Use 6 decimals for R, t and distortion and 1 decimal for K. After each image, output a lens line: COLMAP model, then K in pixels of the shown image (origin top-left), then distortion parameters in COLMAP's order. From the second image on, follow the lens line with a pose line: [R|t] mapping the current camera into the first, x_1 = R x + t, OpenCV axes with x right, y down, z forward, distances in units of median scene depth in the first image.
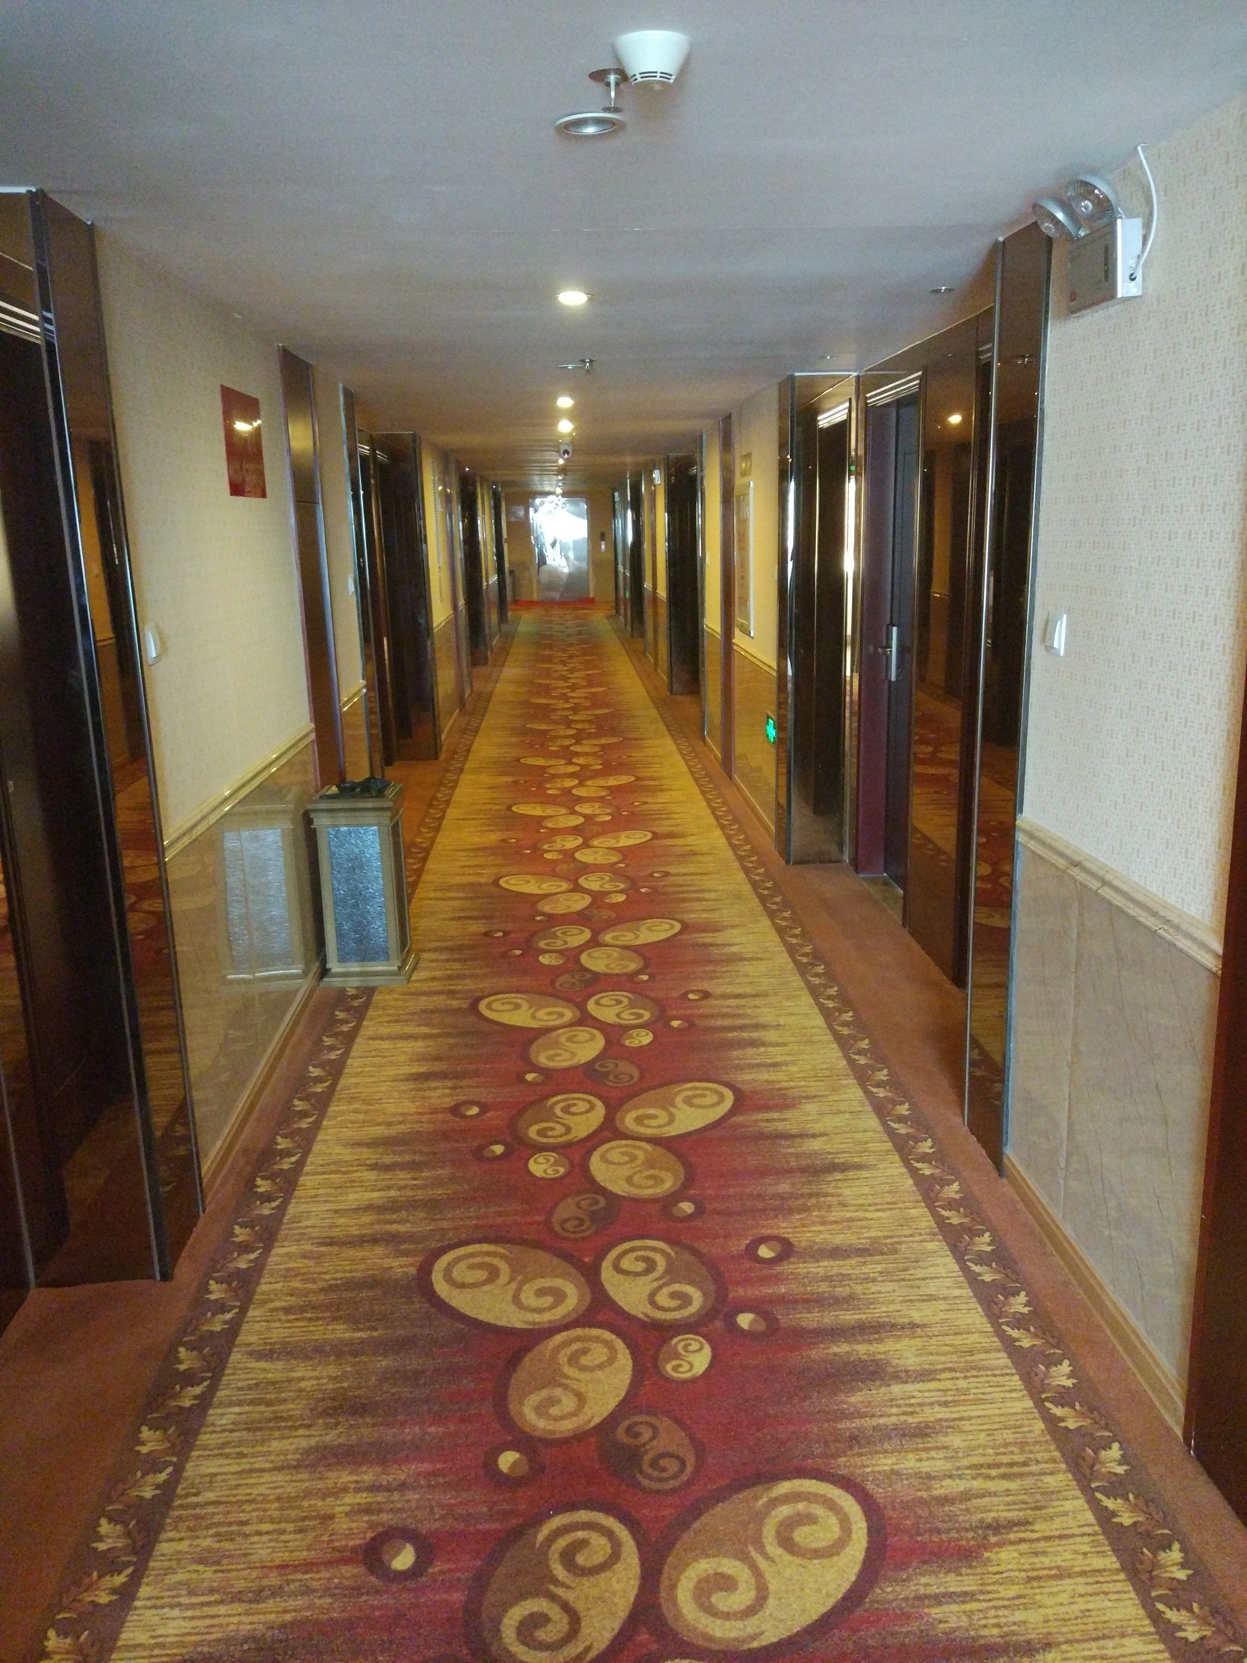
lens RADIAL K [[1439.5, 0, 616.5], [0, 1439.5, 892.3], [0, 0, 1]] dist [0.101430, -0.197272]
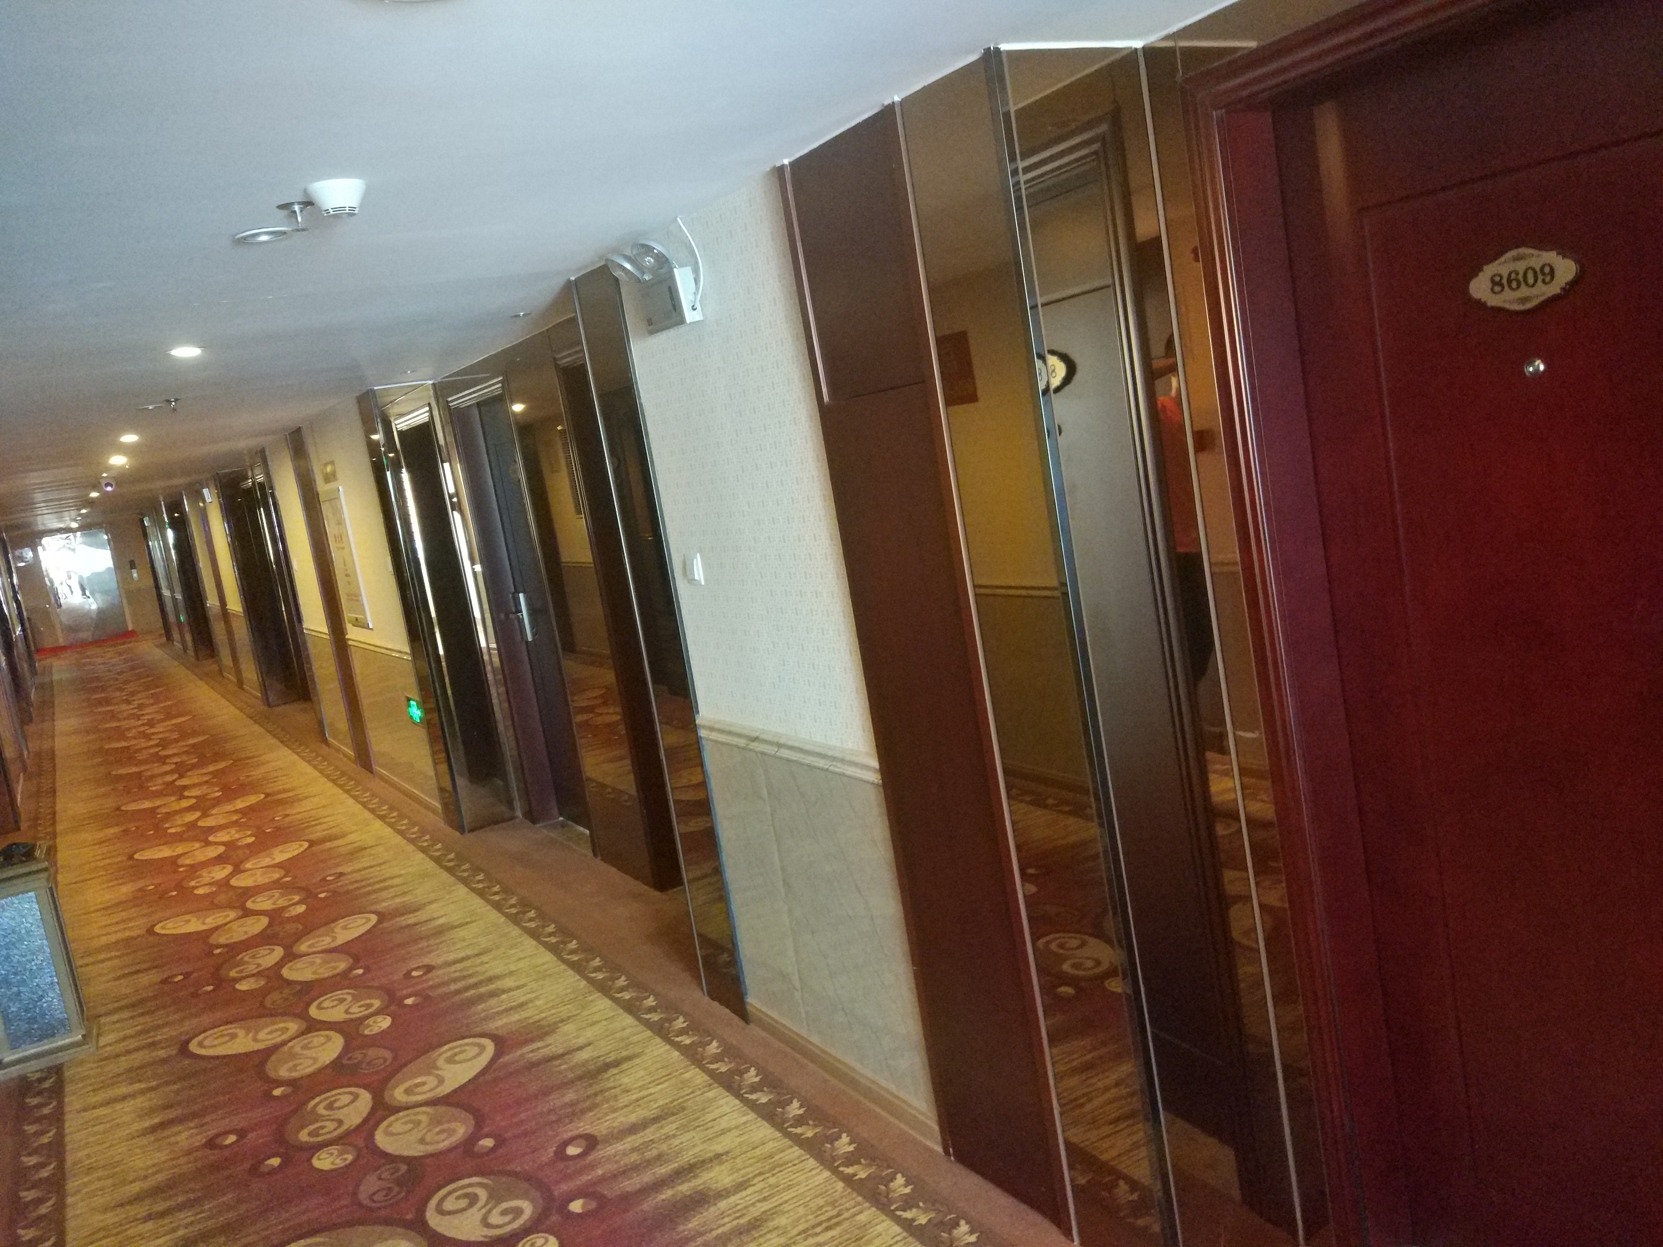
lens RADIAL K [[1439.5, 0, 841.8], [0, 1439.5, 618.1], [0, 0, 1]] dist [0.101430, -0.197272]
pose [[0.891197, -0.182981, 0.415072, -0.077898], [0.248318, 0.962545, -0.108831, 0.022761], [-0.379612, 0.200060, 0.903256, -0.123432]]
